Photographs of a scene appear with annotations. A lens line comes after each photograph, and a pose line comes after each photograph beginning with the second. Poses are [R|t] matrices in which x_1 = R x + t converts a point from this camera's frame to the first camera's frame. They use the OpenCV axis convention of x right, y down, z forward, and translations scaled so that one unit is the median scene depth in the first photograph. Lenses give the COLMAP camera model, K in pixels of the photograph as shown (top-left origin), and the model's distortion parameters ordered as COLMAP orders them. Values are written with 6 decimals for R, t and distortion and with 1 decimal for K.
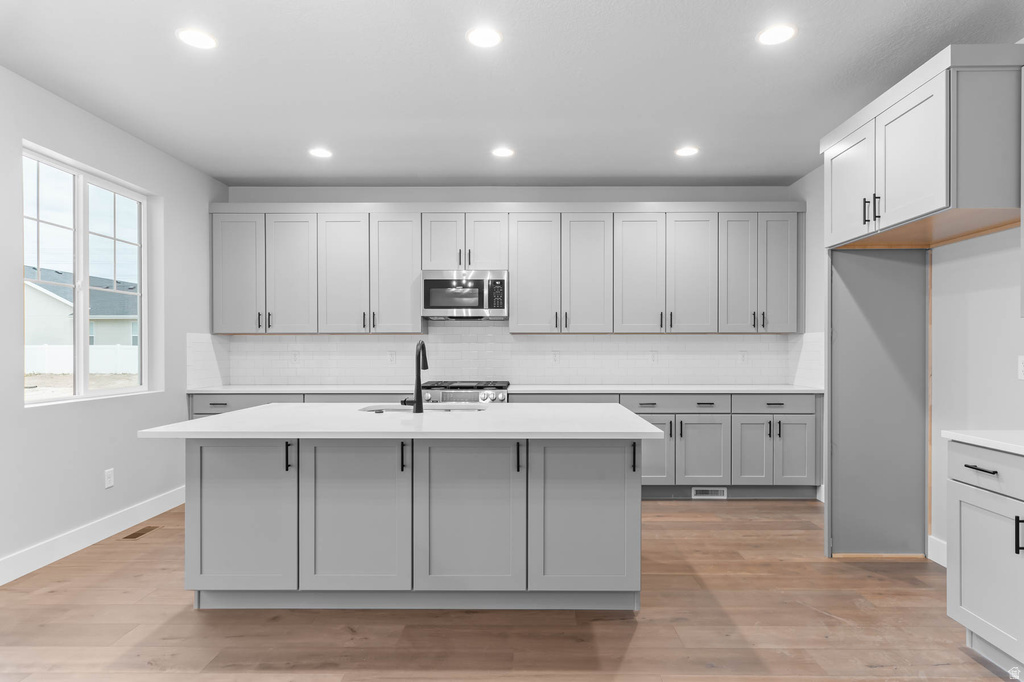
lens RADIAL K [[544.9, 0, 518.2], [0, 544.9, 351.2], [0, 0, 1]] dist [0.001055, 0.001705]
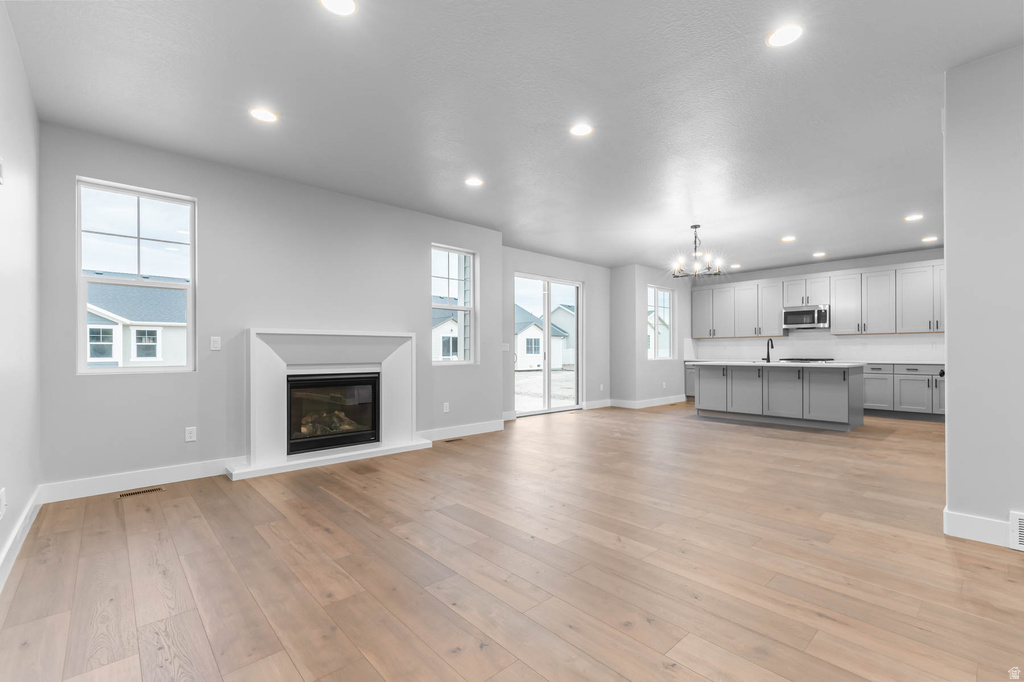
lens RADIAL K [[462.8, 0, 521.8], [0, 462.8, 349.7], [0, 0, 1]] dist [0.011590, 0.000263]
pose [[0.700492, -0.005716, -0.713638, 0.472369], [-0.002428, 0.999943, -0.010392, 0.049864], [0.713656, 0.009012, 0.700438, -1.198441]]
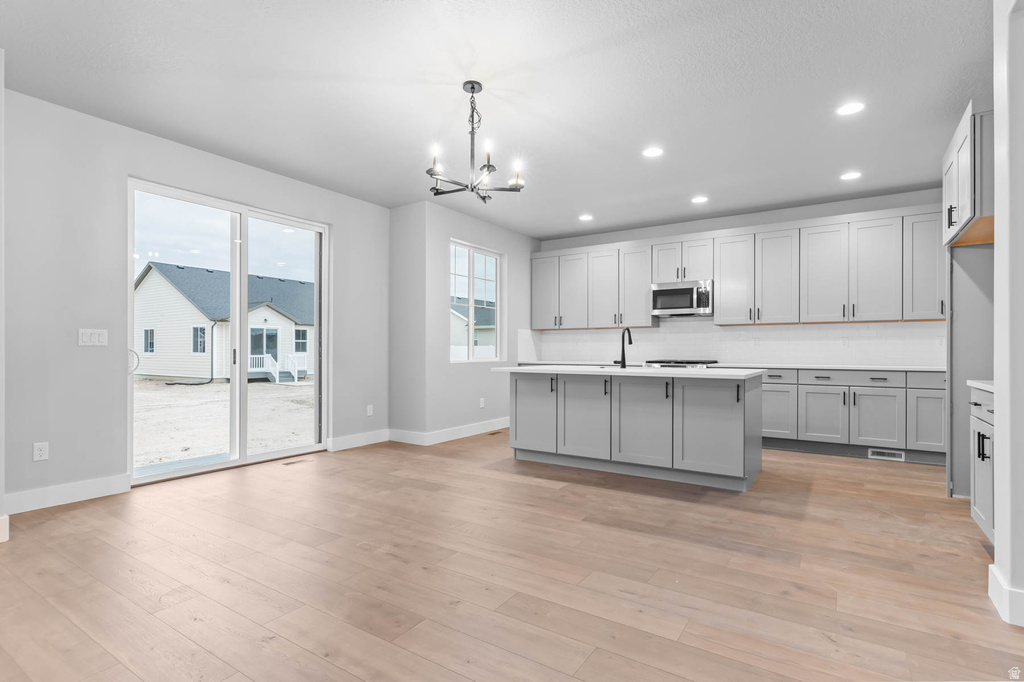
lens RADIAL K [[493.0, 0, 538.7], [0, 493.0, 349.5], [0, 0, 1]] dist [0.010577, 0.000441]
pose [[0.858542, 0.000109, -0.512743, 0.274347], [-0.004841, 0.999957, -0.007892, 0.046413], [0.512720, 0.009258, 0.858506, -0.343347]]
